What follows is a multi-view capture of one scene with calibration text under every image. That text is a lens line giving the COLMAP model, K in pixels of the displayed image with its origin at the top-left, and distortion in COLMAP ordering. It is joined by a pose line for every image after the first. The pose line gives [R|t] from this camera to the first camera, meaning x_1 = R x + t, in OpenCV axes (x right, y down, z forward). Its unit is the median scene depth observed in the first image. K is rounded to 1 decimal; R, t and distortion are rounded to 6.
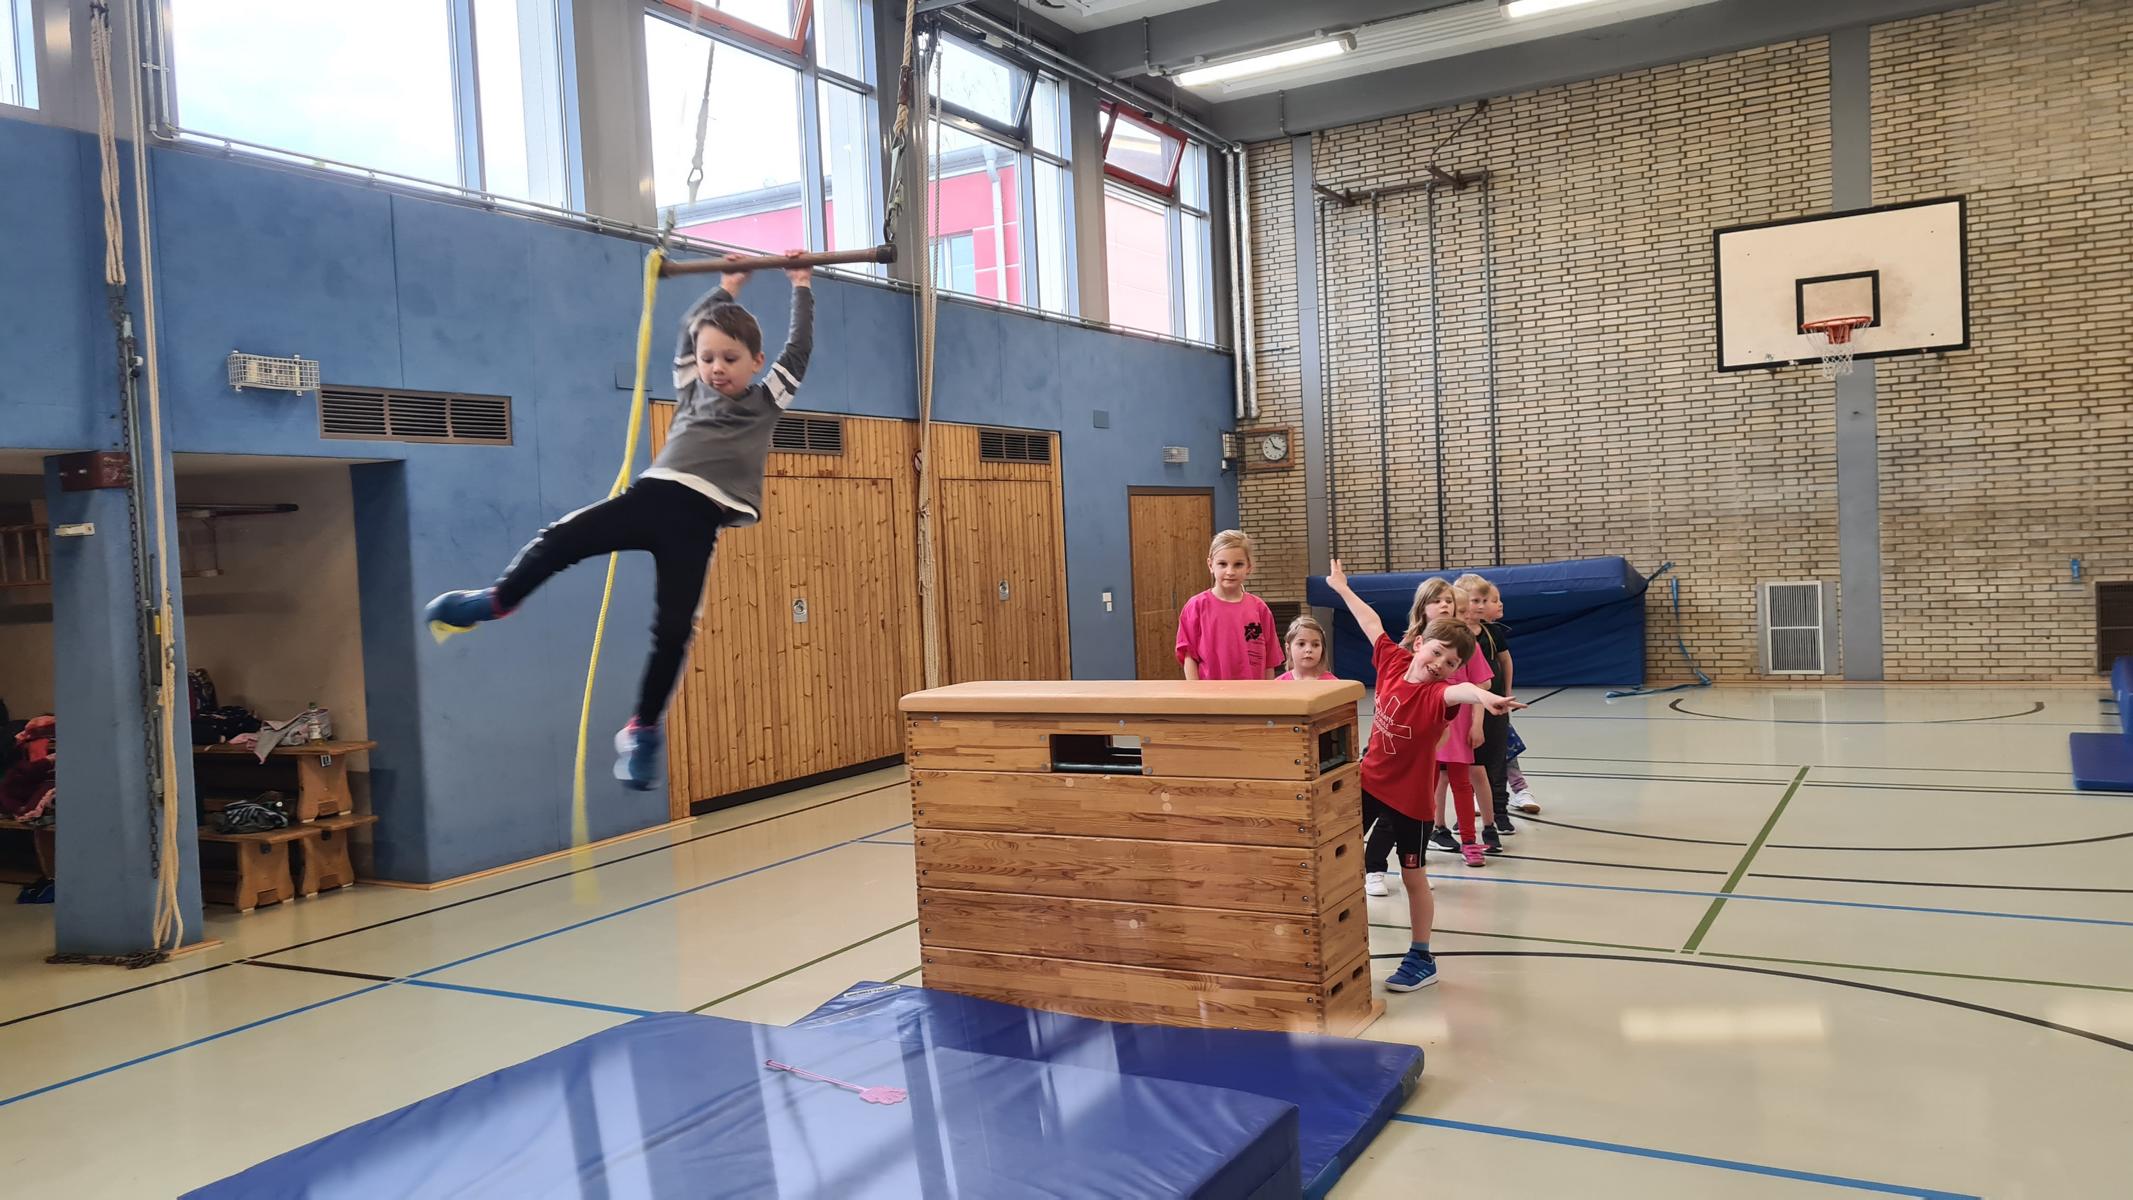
lens RADIAL K [[1605.2, 0, 1029.4], [0, 1605.2, 594.8], [0, 0, 1]] dist [0.062780, -0.047671]
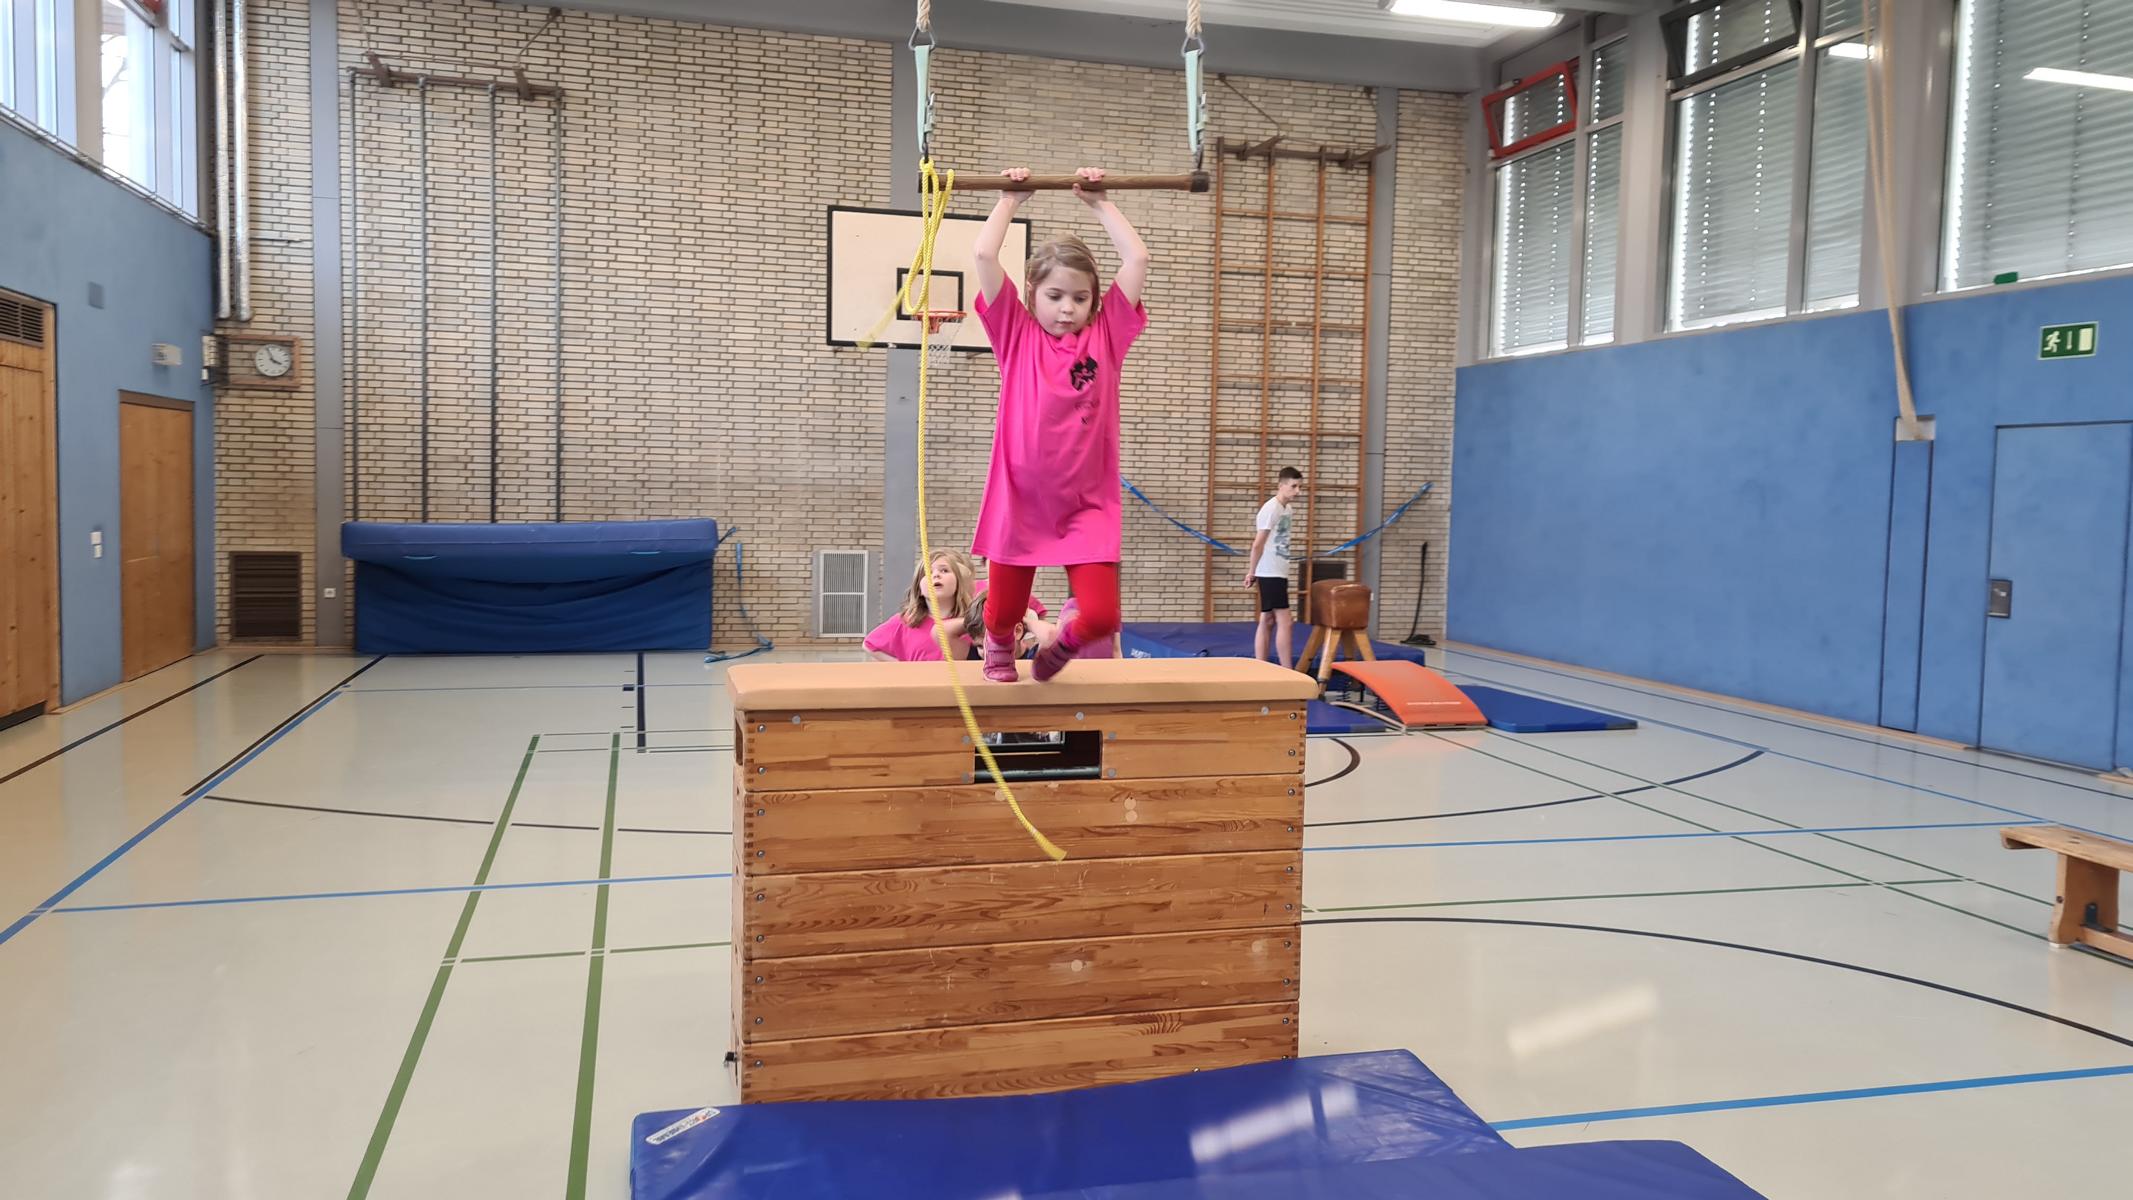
lens RADIAL K [[1605.2, 0, 1099.3], [0, 1605.2, 582.0], [0, 0, 1]] dist [0.062780, -0.047671]
pose [[0.690596, 0.021316, 0.722926, -0.194041], [-0.034092, 0.999414, 0.003099, 0.004049], [-0.722437, -0.026786, 0.690918, 0.167915]]
